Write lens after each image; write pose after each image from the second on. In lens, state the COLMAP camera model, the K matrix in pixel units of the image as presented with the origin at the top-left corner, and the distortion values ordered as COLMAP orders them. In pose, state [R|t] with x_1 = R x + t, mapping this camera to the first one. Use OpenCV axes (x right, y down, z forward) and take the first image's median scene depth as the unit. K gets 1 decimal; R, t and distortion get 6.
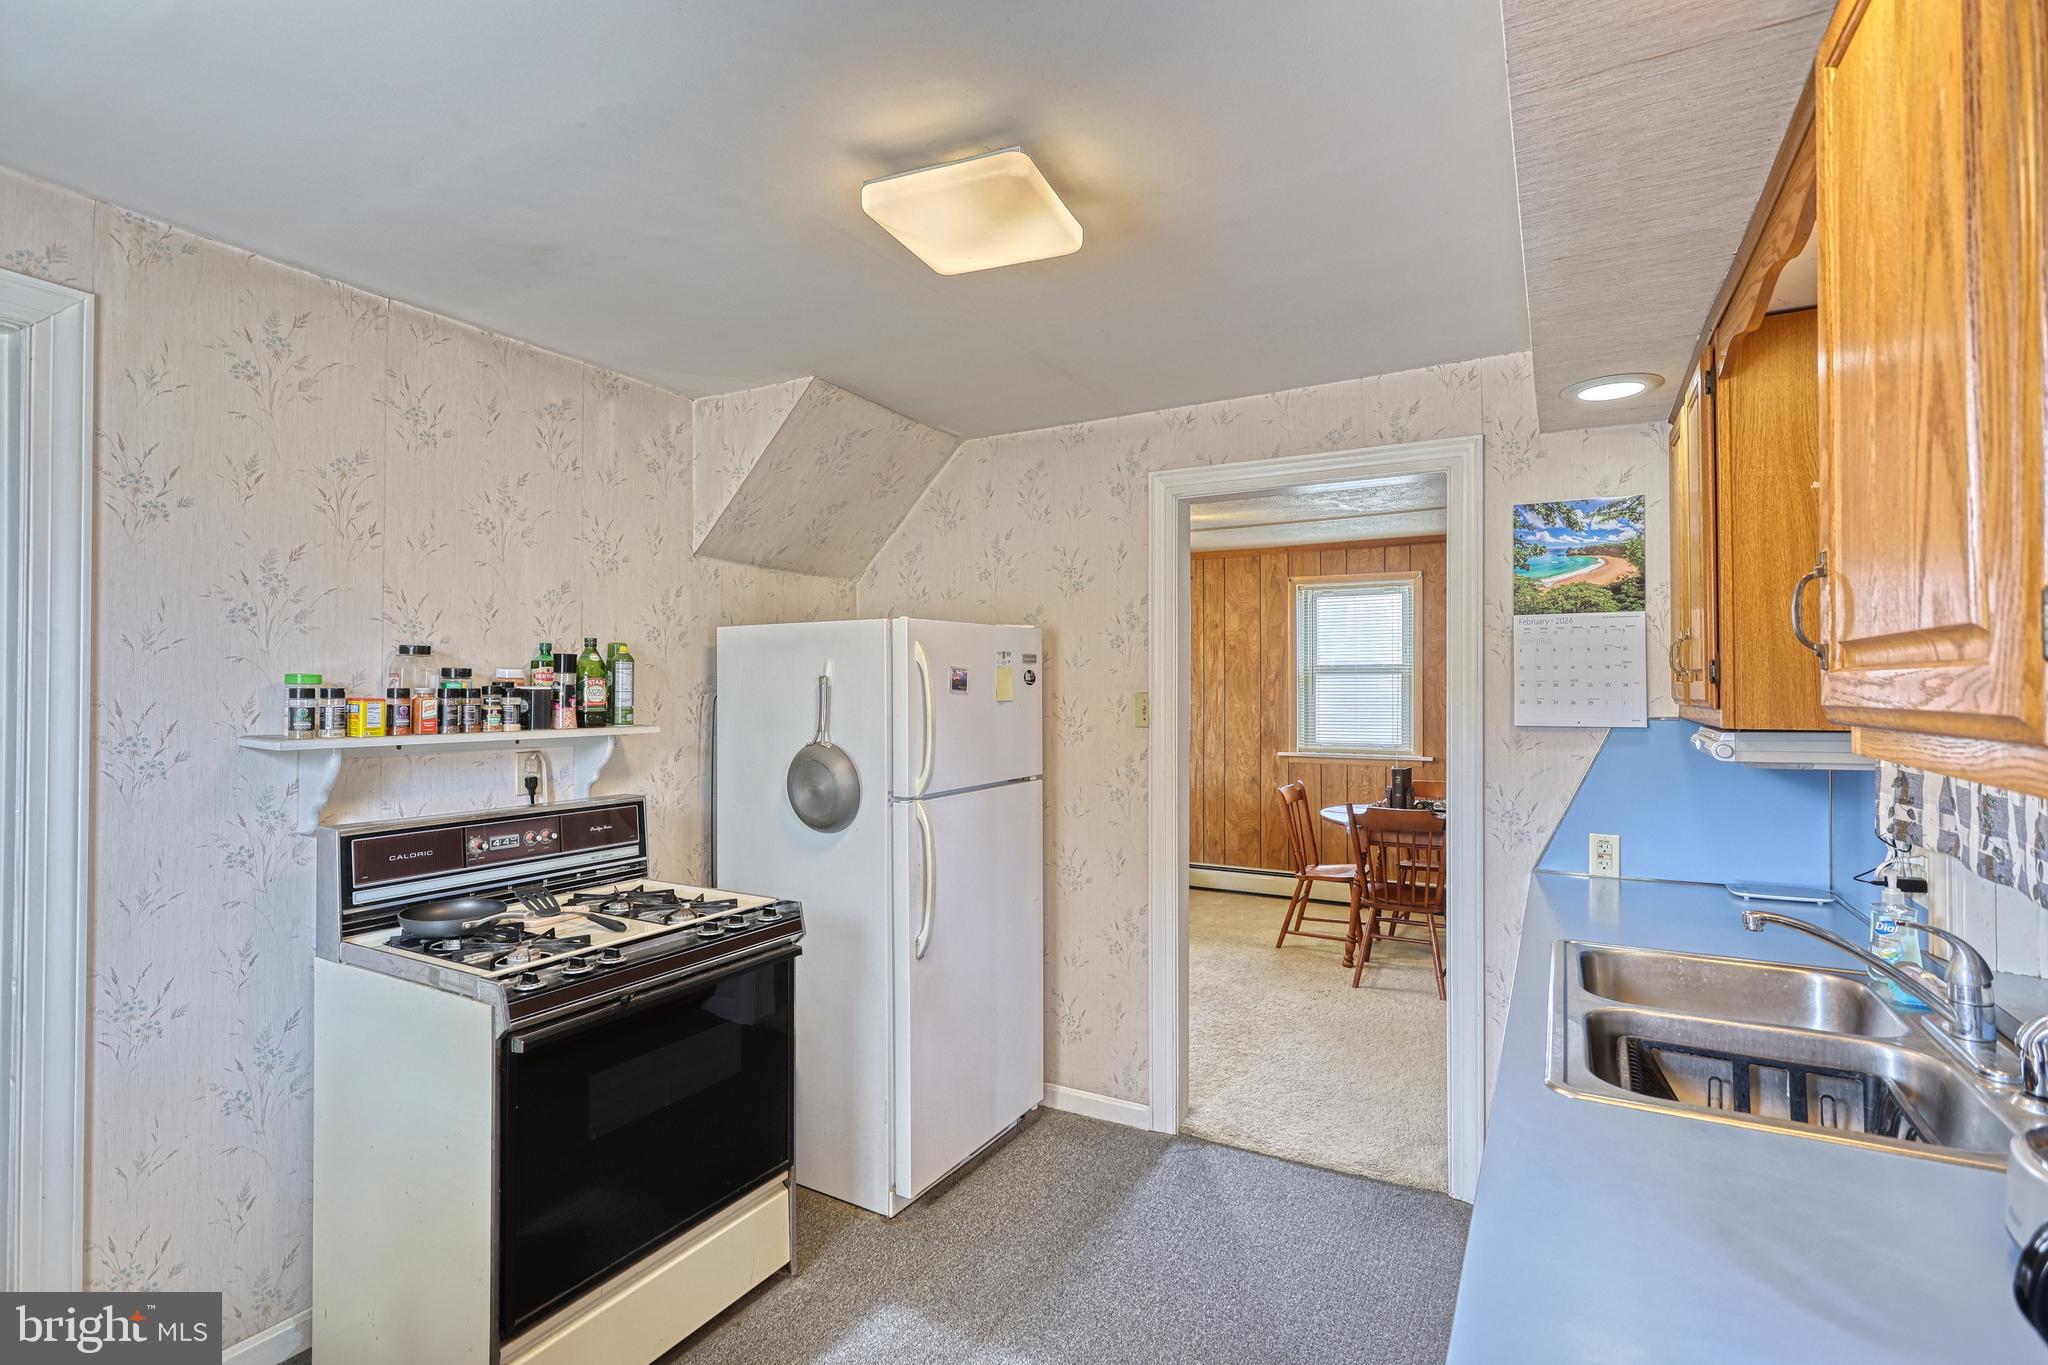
lens RADIAL K [[968.4, 0, 1028.3], [0, 968.4, 680.3], [0, 0, 1]] dist [-0.000251, -0.000061]
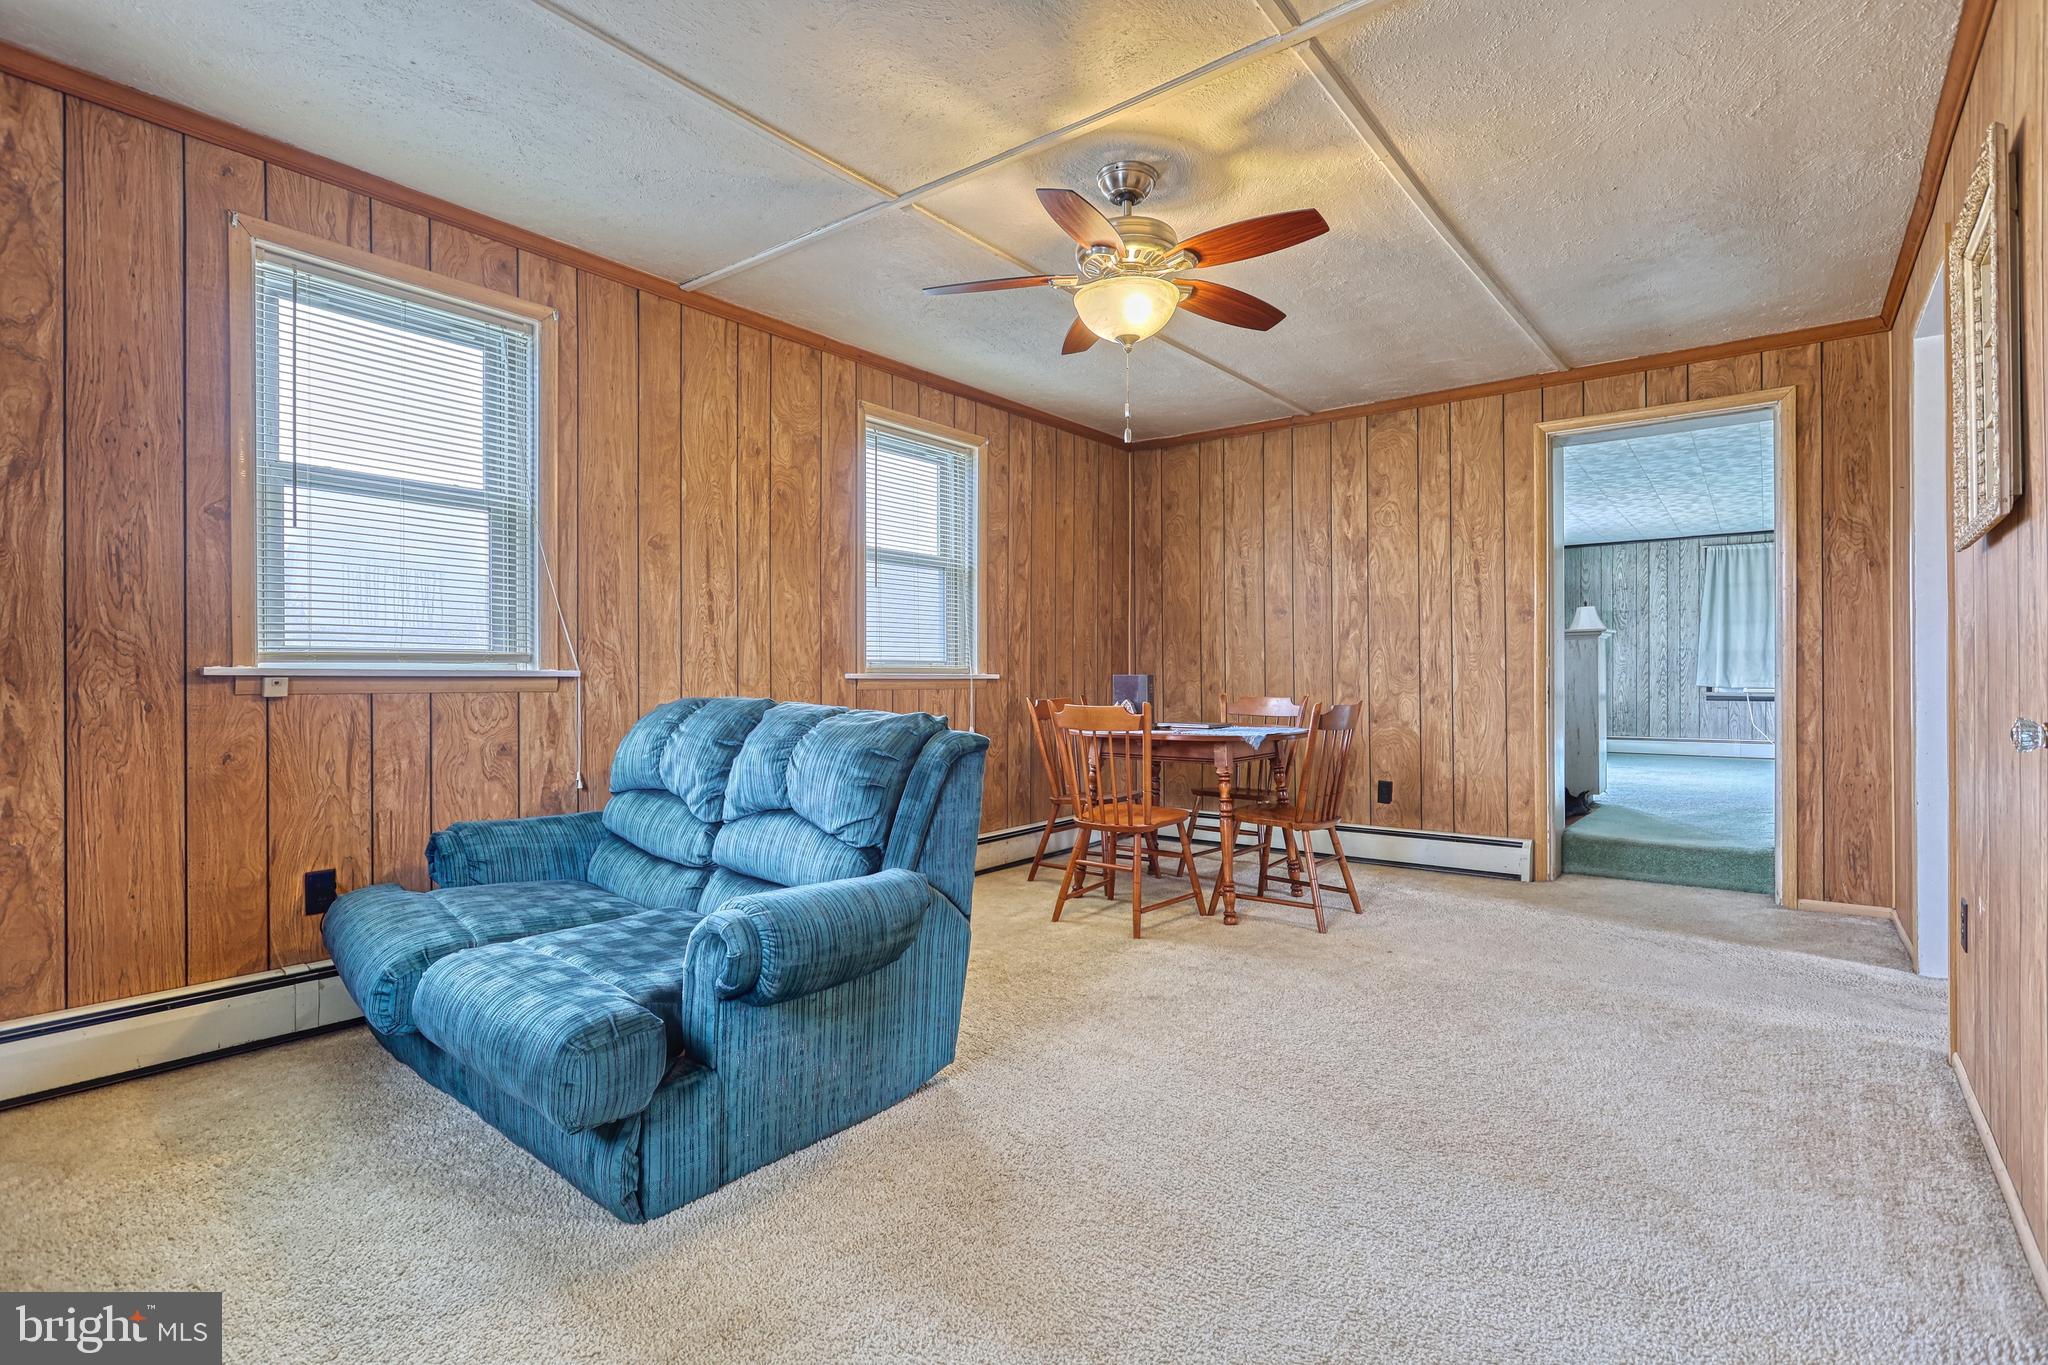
lens RADIAL K [[968.4, 0, 1025.2], [0, 968.4, 679.4], [0, 0, 1]] dist [-0.000251, -0.000061]
pose [[0.166406, -0.006373, 0.986037, -0.864769], [-0.004713, 0.999963, 0.007258, 0.183644], [-0.986046, -0.005855, 0.166370, 1.969855]]
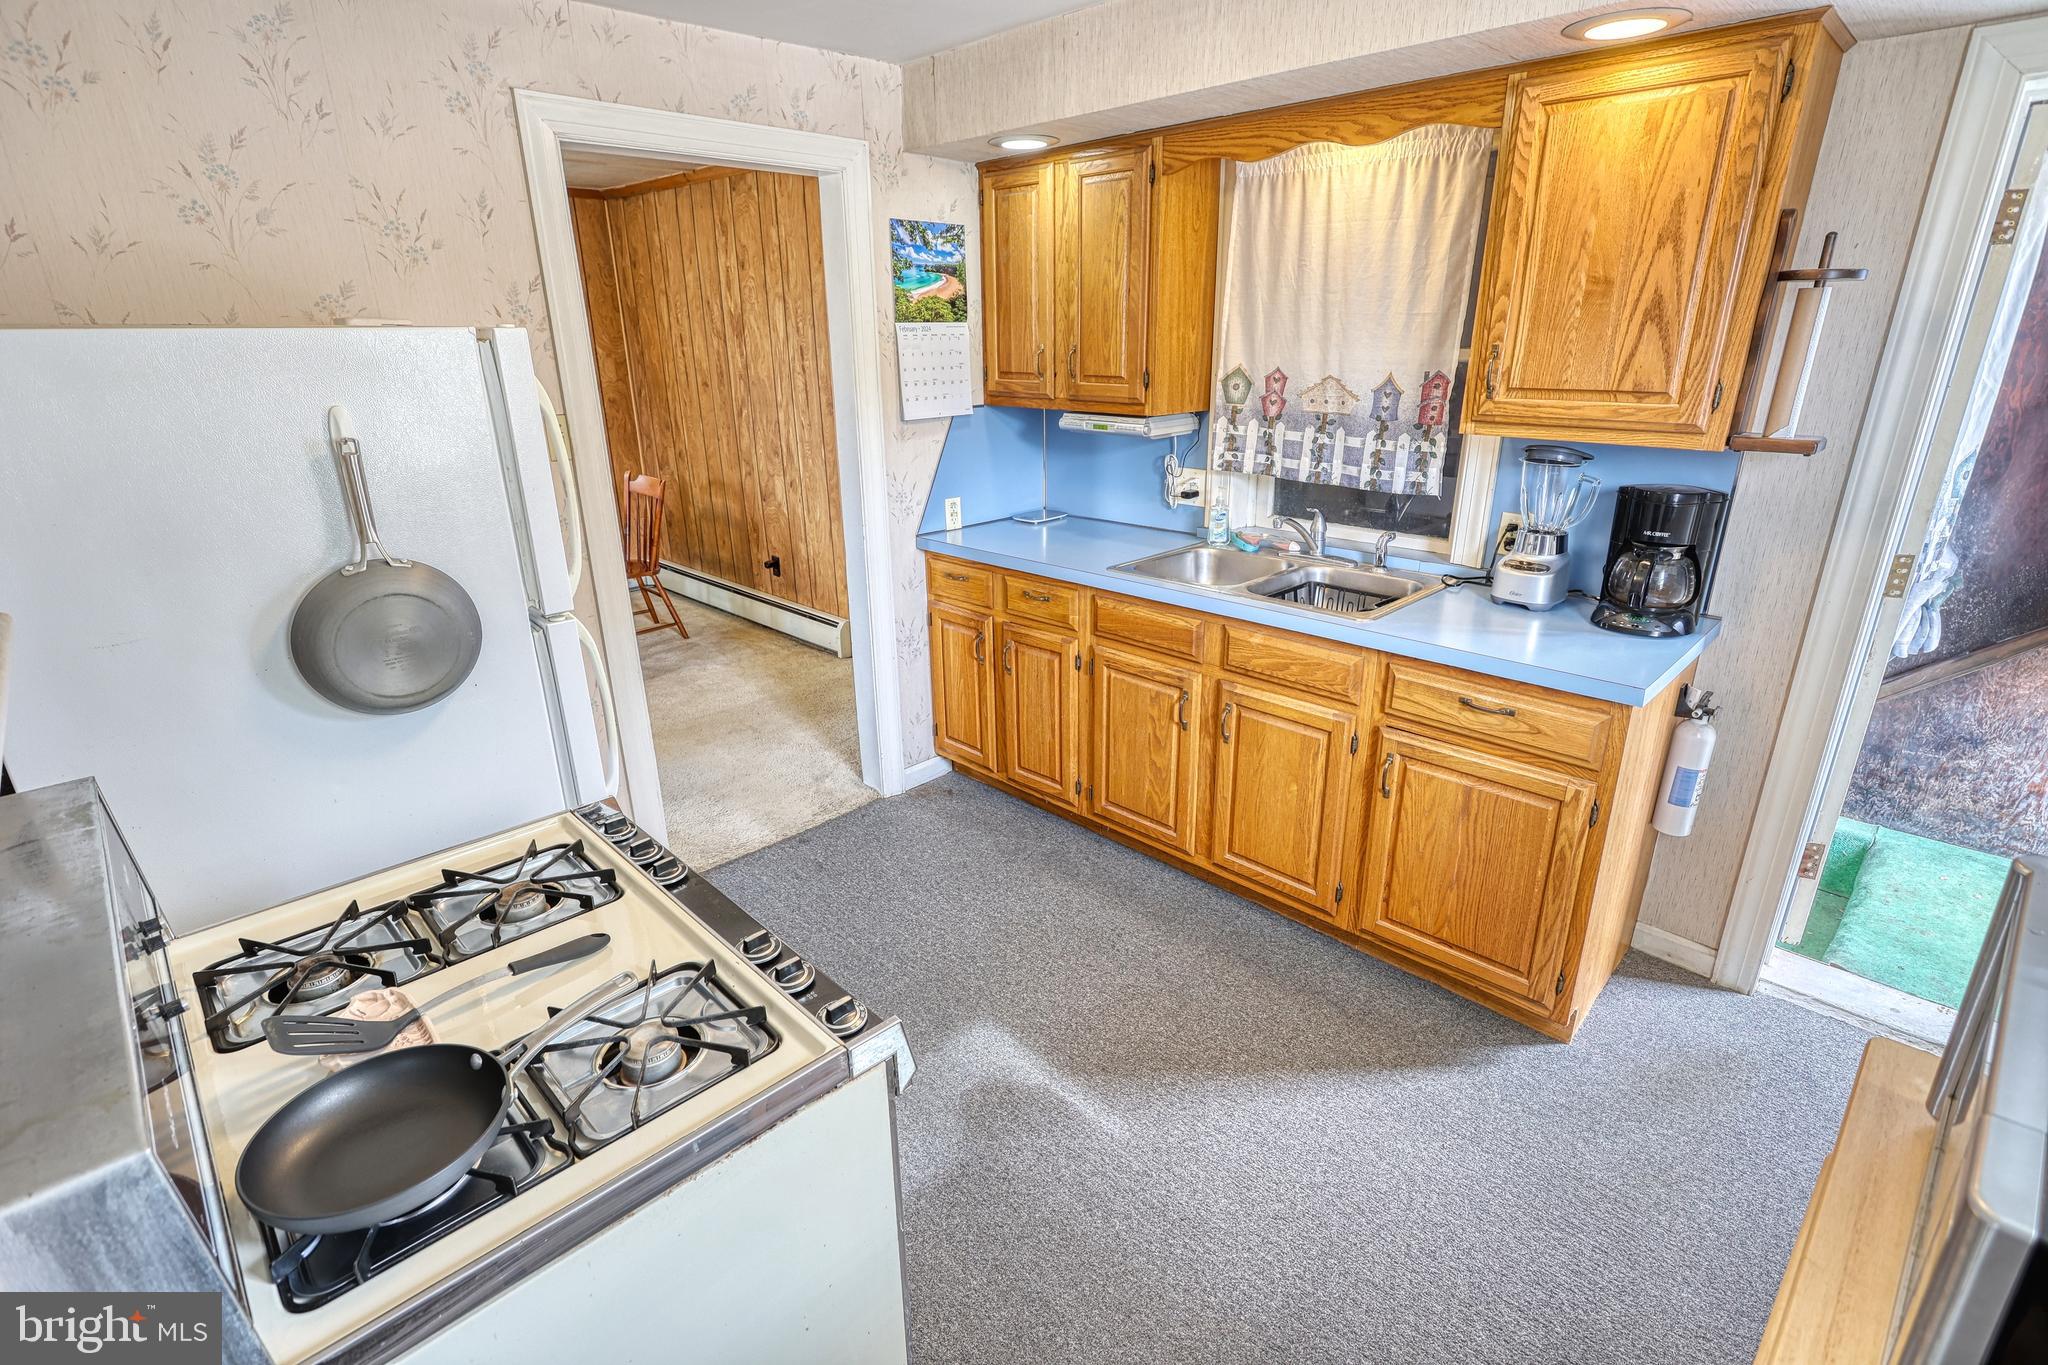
lens RADIAL K [[968.4, 0, 1030.9], [0, 968.4, 678.3], [0, 0, 1]] dist [-0.000251, -0.000061]
pose [[0.274565, -0.329423, 0.903380, -0.656439], [0.001397, 0.939621, 0.342214, -0.064594], [-0.961568, -0.092697, 0.258447, 0.511204]]
